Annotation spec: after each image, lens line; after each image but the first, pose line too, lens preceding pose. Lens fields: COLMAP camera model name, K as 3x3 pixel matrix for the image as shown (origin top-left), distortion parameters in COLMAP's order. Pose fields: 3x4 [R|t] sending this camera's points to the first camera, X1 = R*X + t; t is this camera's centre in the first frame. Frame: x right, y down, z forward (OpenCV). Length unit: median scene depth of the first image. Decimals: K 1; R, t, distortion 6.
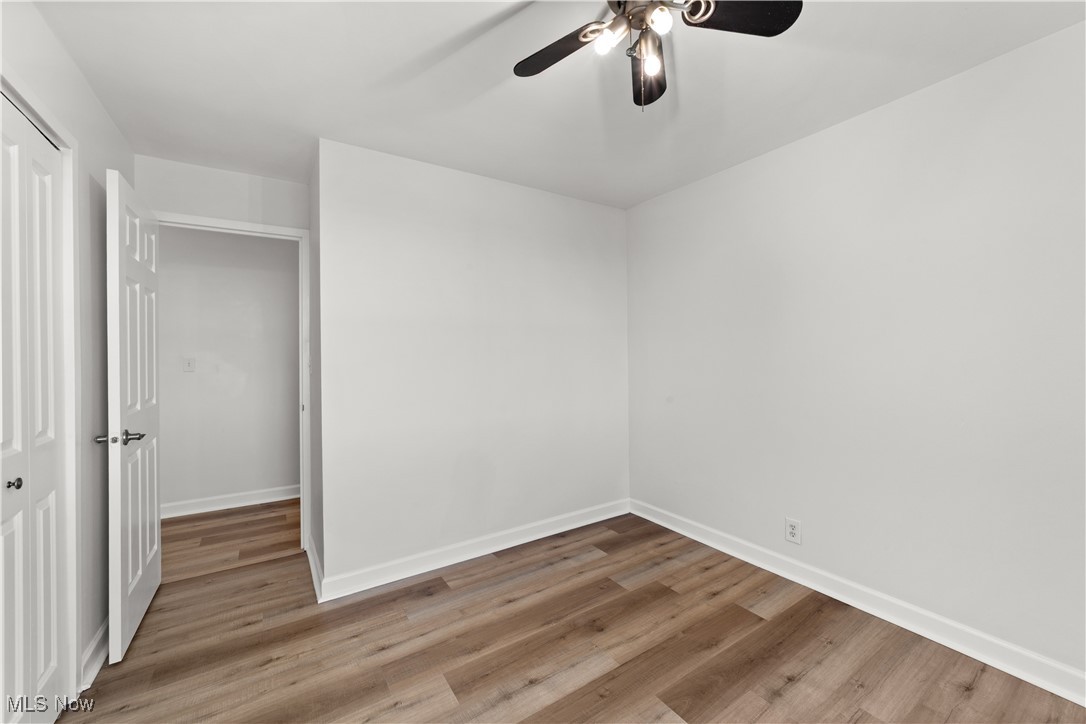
lens RADIAL K [[417.1, 0, 539.9], [0, 417.1, 355.6], [0, 0, 1]] dist [-0.015395, 0.007240]
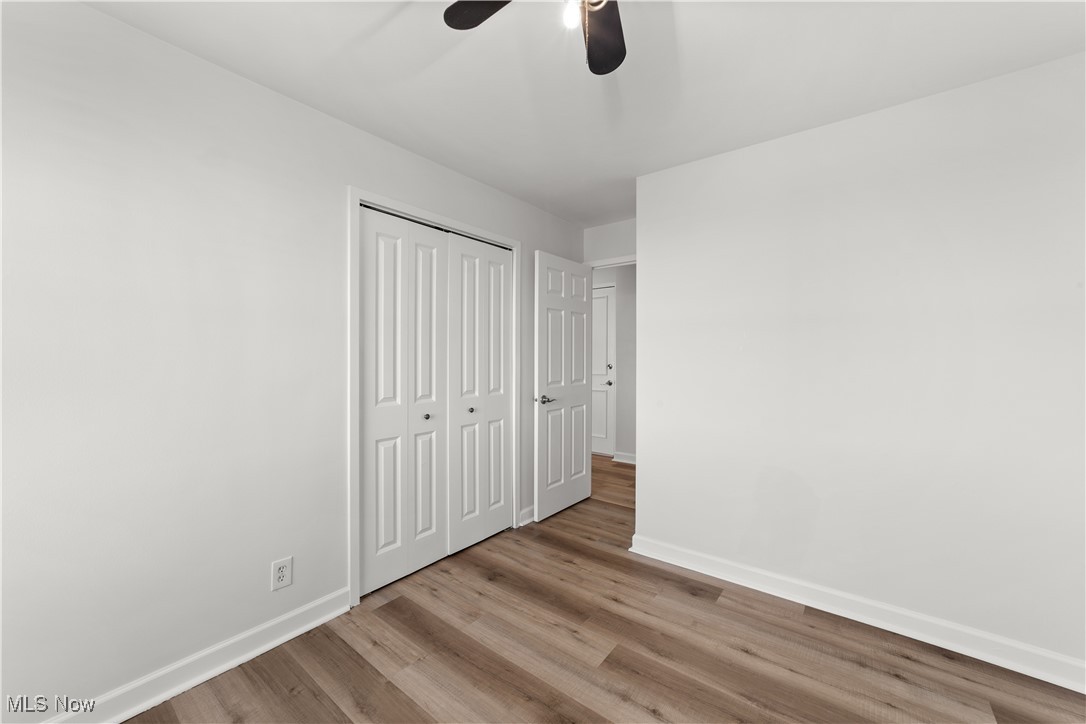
lens RADIAL K [[417.1, 0, 558.2], [0, 417.1, 356.0], [0, 0, 1]] dist [-0.015395, 0.007240]
pose [[0.344506, 0.011918, -0.938709, 0.690402], [0.000053, 0.999919, 0.012715, -0.011991], [0.938784, -0.004430, 0.344477, 0.441800]]
